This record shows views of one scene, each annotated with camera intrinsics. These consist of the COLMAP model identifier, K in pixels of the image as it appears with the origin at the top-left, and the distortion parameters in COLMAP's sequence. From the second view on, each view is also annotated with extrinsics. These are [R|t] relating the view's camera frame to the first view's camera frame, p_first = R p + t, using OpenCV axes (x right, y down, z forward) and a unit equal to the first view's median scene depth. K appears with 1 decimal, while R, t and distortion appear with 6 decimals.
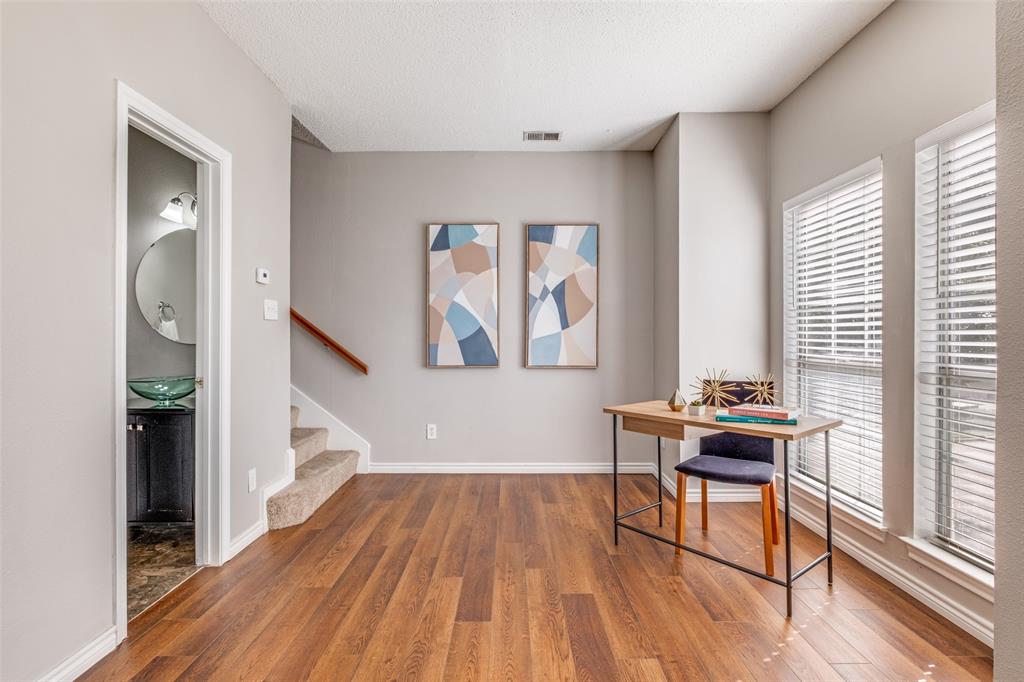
lens RADIAL K [[484.4, 0, 520.3], [0, 484.4, 341.8], [0, 0, 1]] dist [-0.003434, 0.000909]
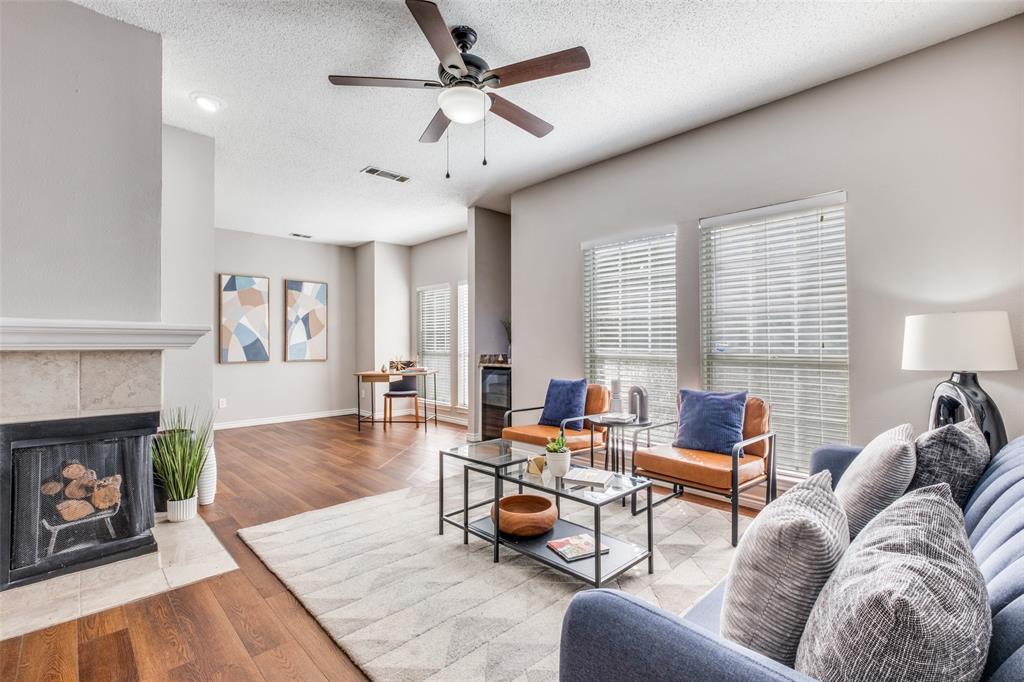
lens RADIAL K [[444.8, 0, 515.3], [0, 444.8, 340.1], [0, 0, 1]] dist [-0.003828, -0.002701]
pose [[0.728218, -0.001684, 0.685344, -0.488799], [0.011821, 0.999879, -0.010104, 0.002369], [-0.685244, 0.015459, 0.728150, -0.746163]]
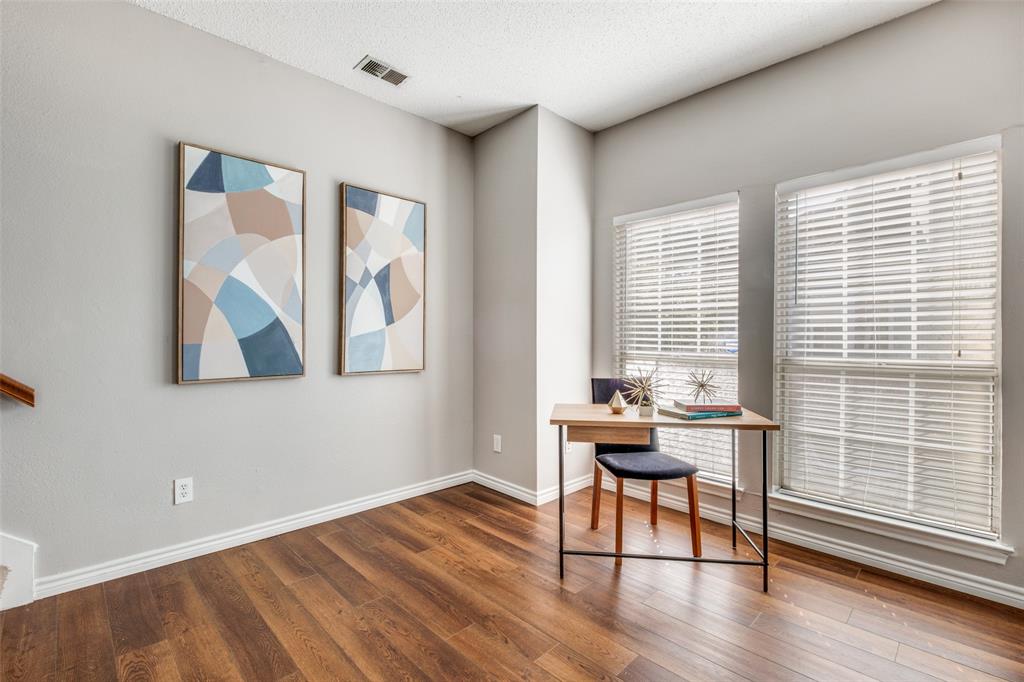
lens RADIAL K [[444.8, 0, 514.9], [0, 444.8, 340.1], [0, 0, 1]] dist [-0.003828, -0.002701]
pose [[0.727766, 0.002389, 0.685821, -0.264208], [0.001798, 0.999984, -0.005392, 0.003318], [-0.685823, 0.005157, 0.727750, 0.322559]]
